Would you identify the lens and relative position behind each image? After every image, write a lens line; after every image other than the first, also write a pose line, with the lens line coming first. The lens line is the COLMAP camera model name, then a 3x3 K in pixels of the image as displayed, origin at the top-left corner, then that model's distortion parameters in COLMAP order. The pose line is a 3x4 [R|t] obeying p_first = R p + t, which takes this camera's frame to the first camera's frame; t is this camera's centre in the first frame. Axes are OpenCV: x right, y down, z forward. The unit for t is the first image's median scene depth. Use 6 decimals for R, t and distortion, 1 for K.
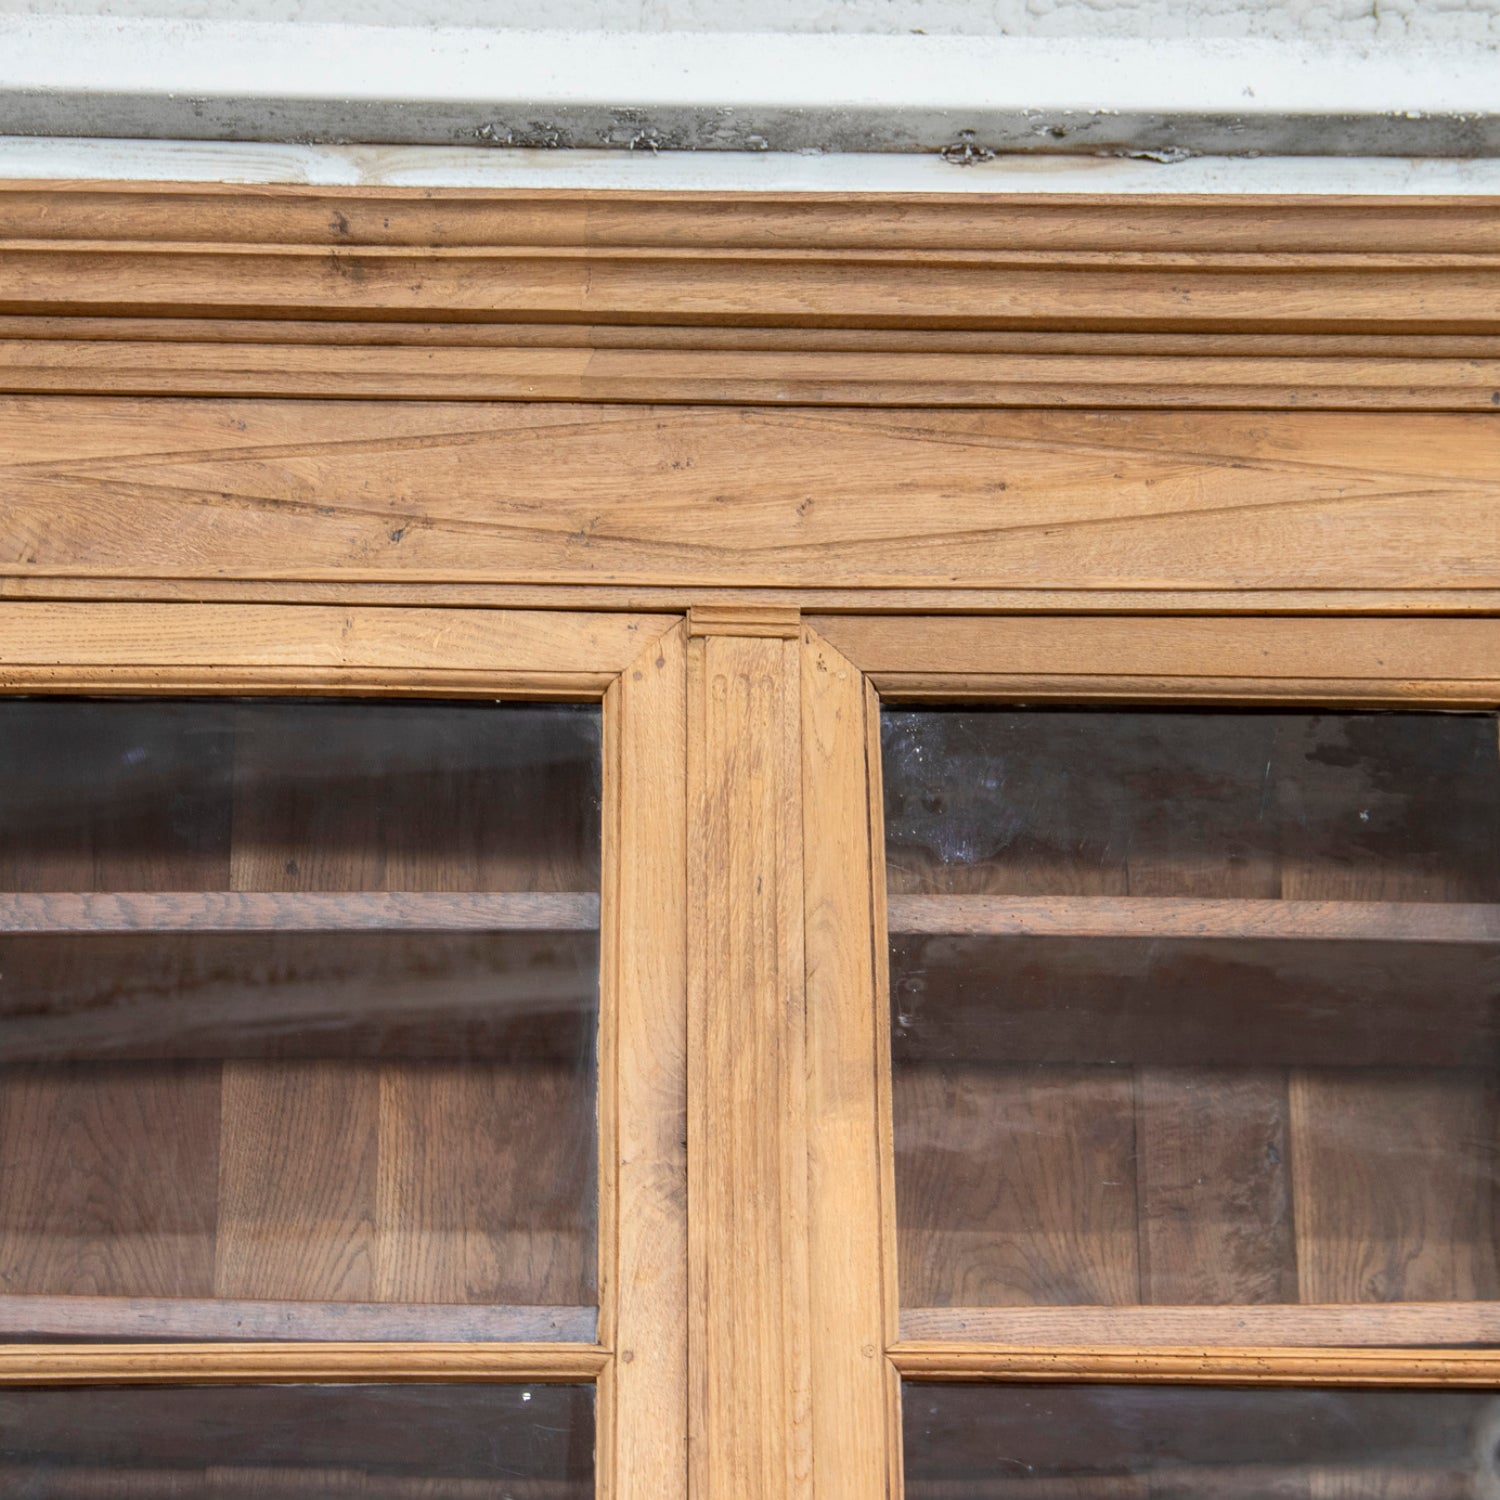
lens RADIAL K [[5643.4, 0, 748.4], [0, 5643.4, 722.7], [0, 0, 1]] dist [0.303283, 5.196501]
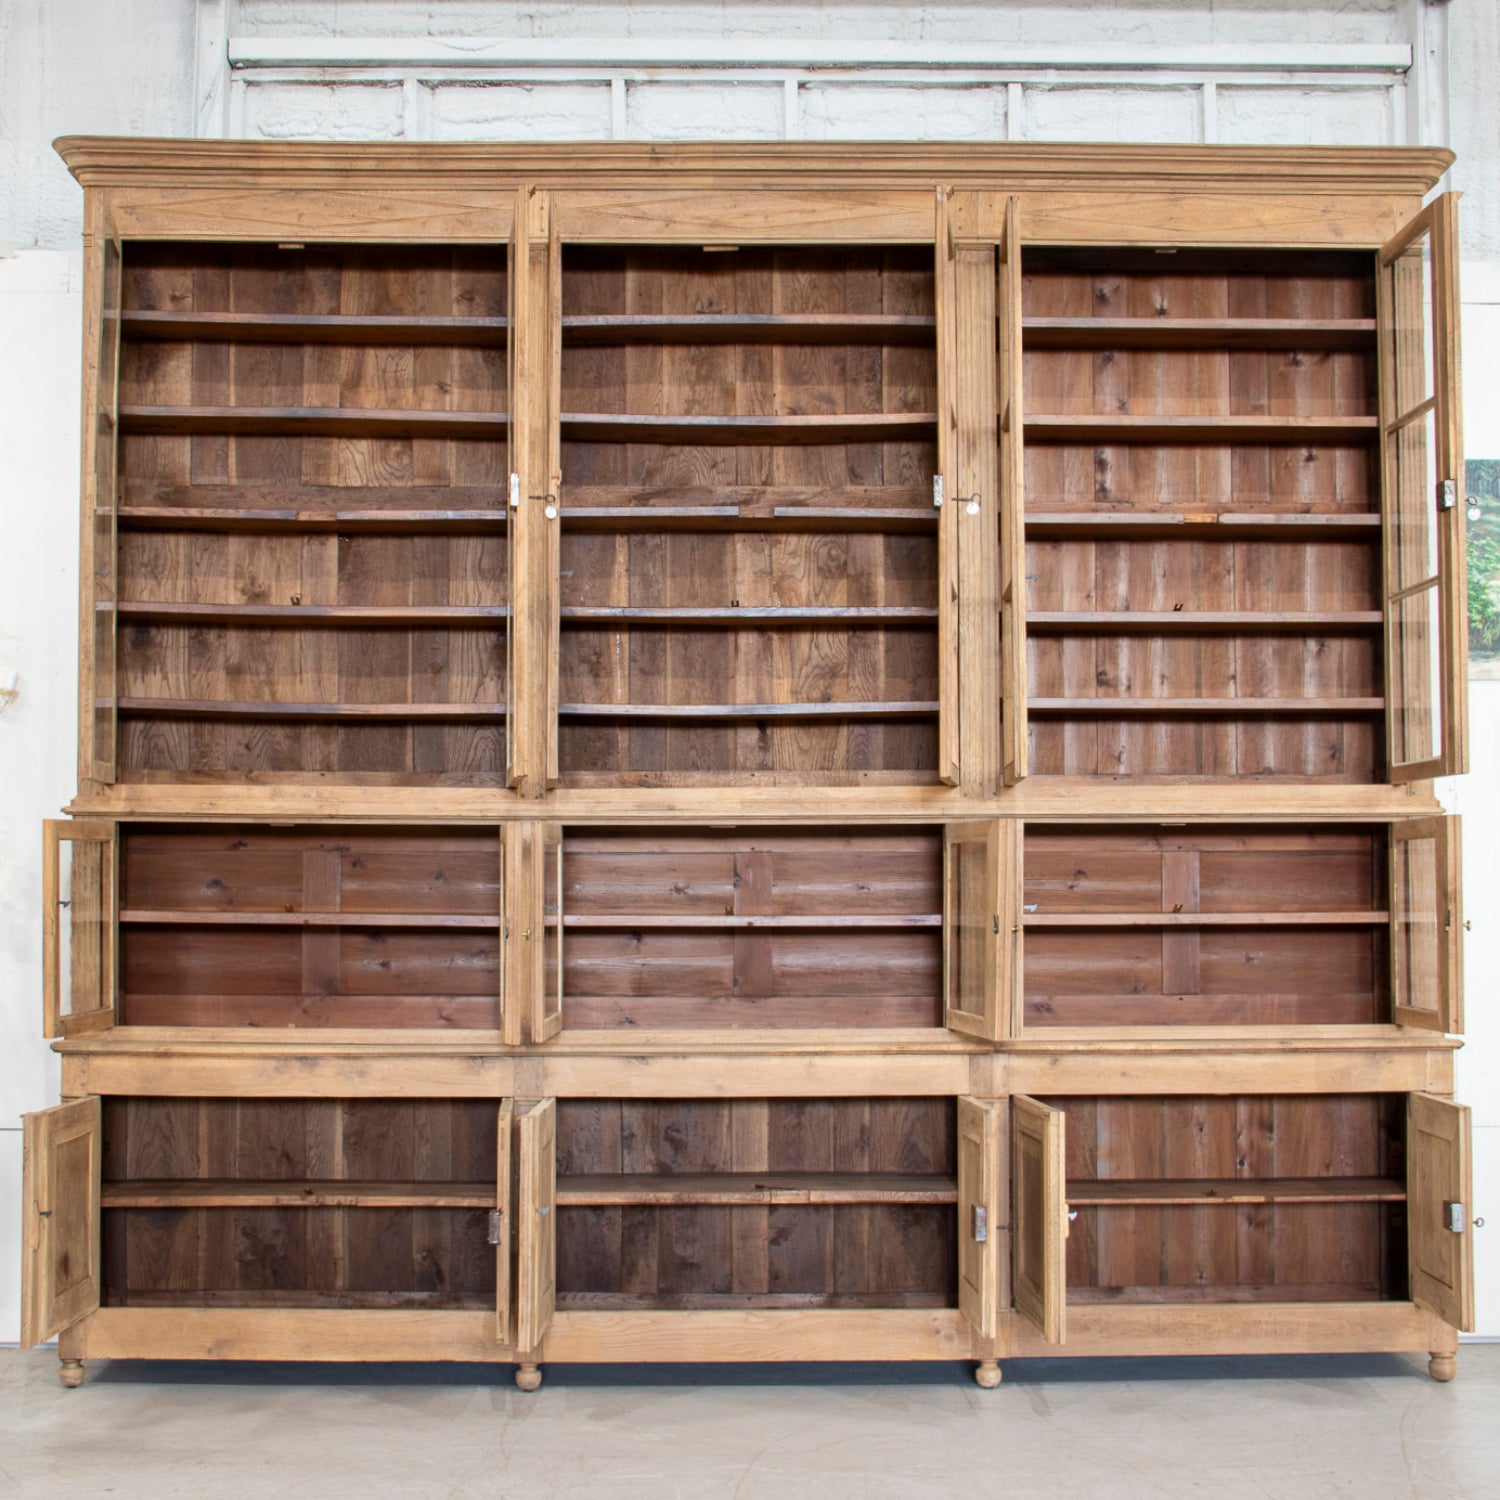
lens RADIAL K [[2380.0, 0, 700.3], [0, 2380.0, 747.6], [0, 0, 1]] dist [-0.064708, 0.057933]
pose [[0.999817, 0.001935, -0.019017, -0.004384], [0.005002, 0.933715, 0.357981, -0.296090], [0.018449, -0.358011, 0.933535, -0.752069]]
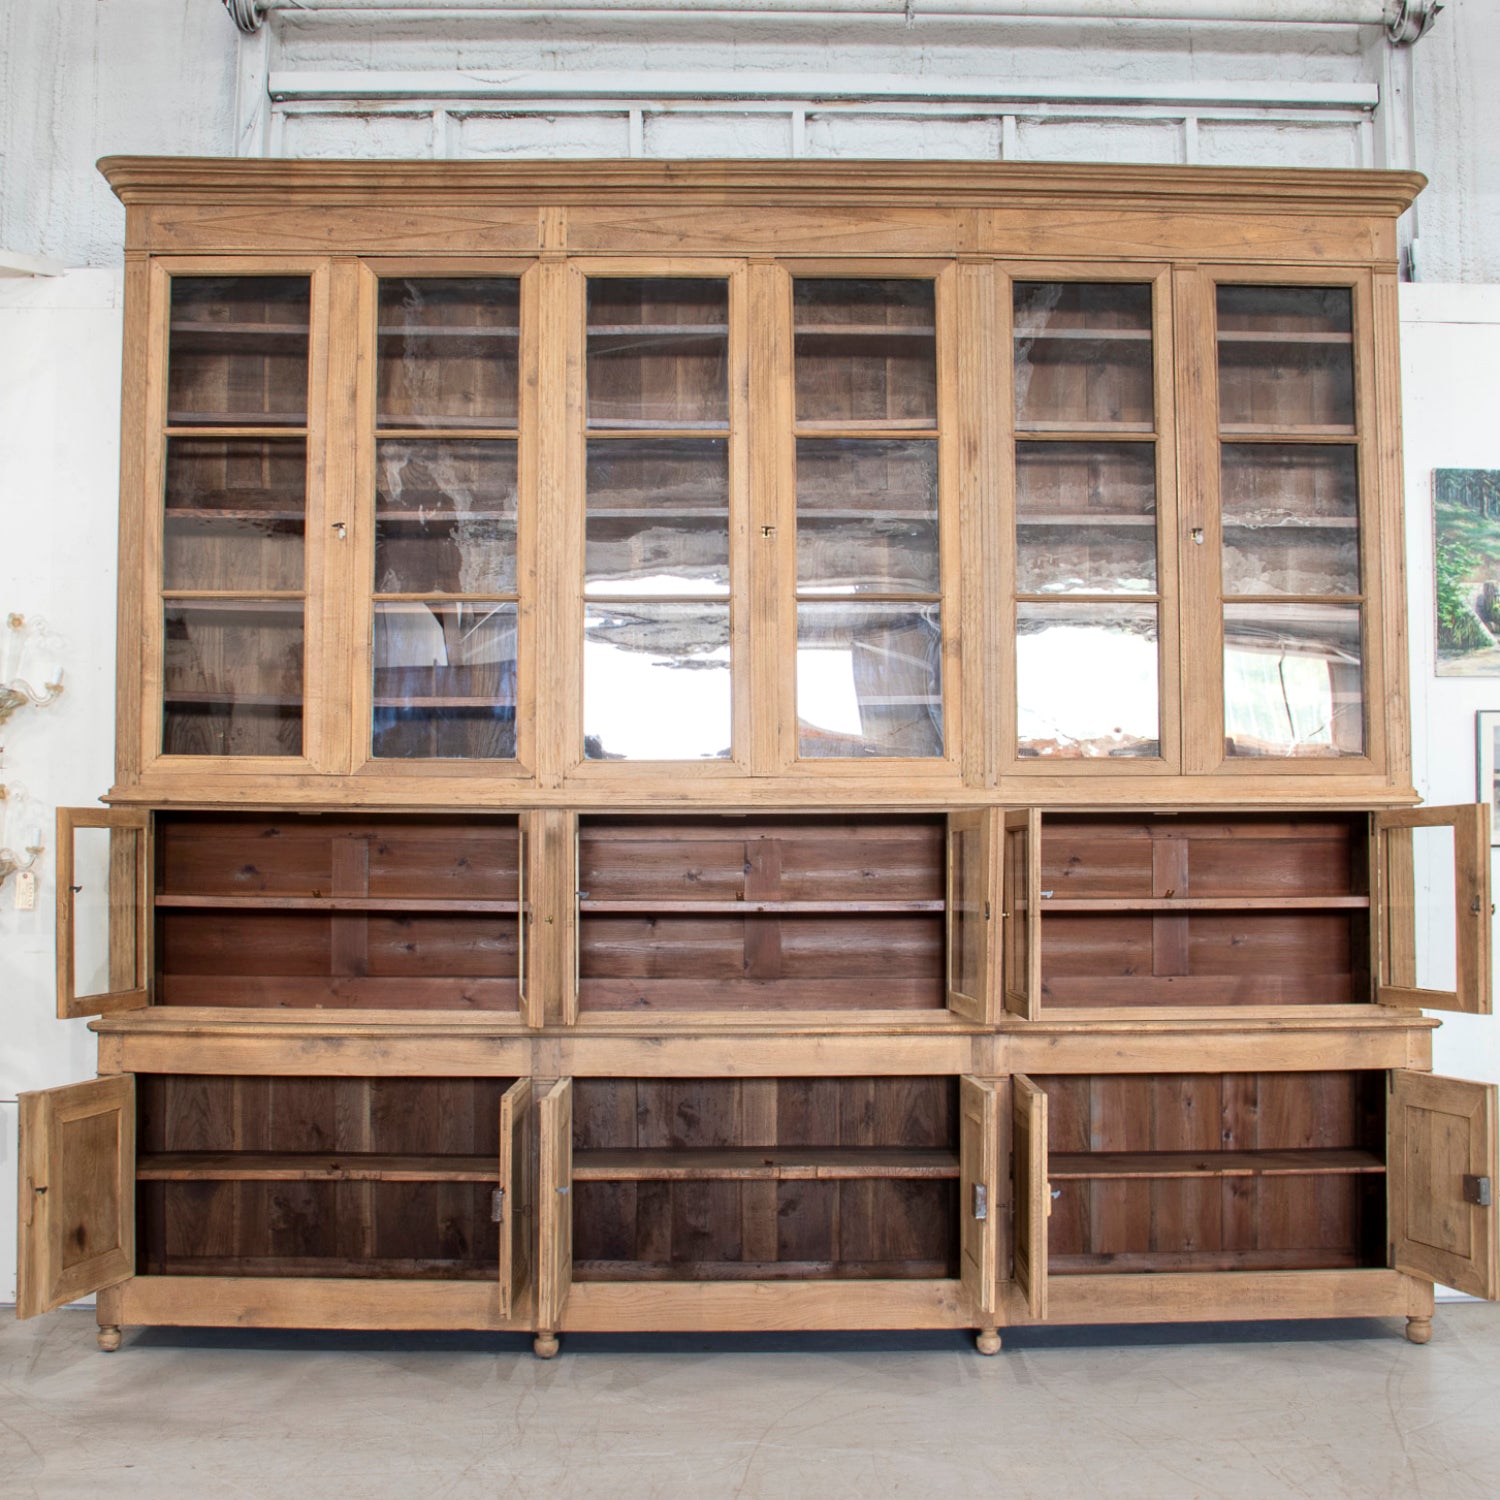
lens RADIAL K [[2028.9, 0, 723.4], [0, 2028.9, 744.3], [0, 0, 1]] dist [-0.126347, 0.076979]
pose [[0.999885, 0.002564, -0.014969, -0.005854], [0.002915, 0.934908, 0.354877, -0.217266], [0.014905, -0.354880, 0.934793, -0.570797]]
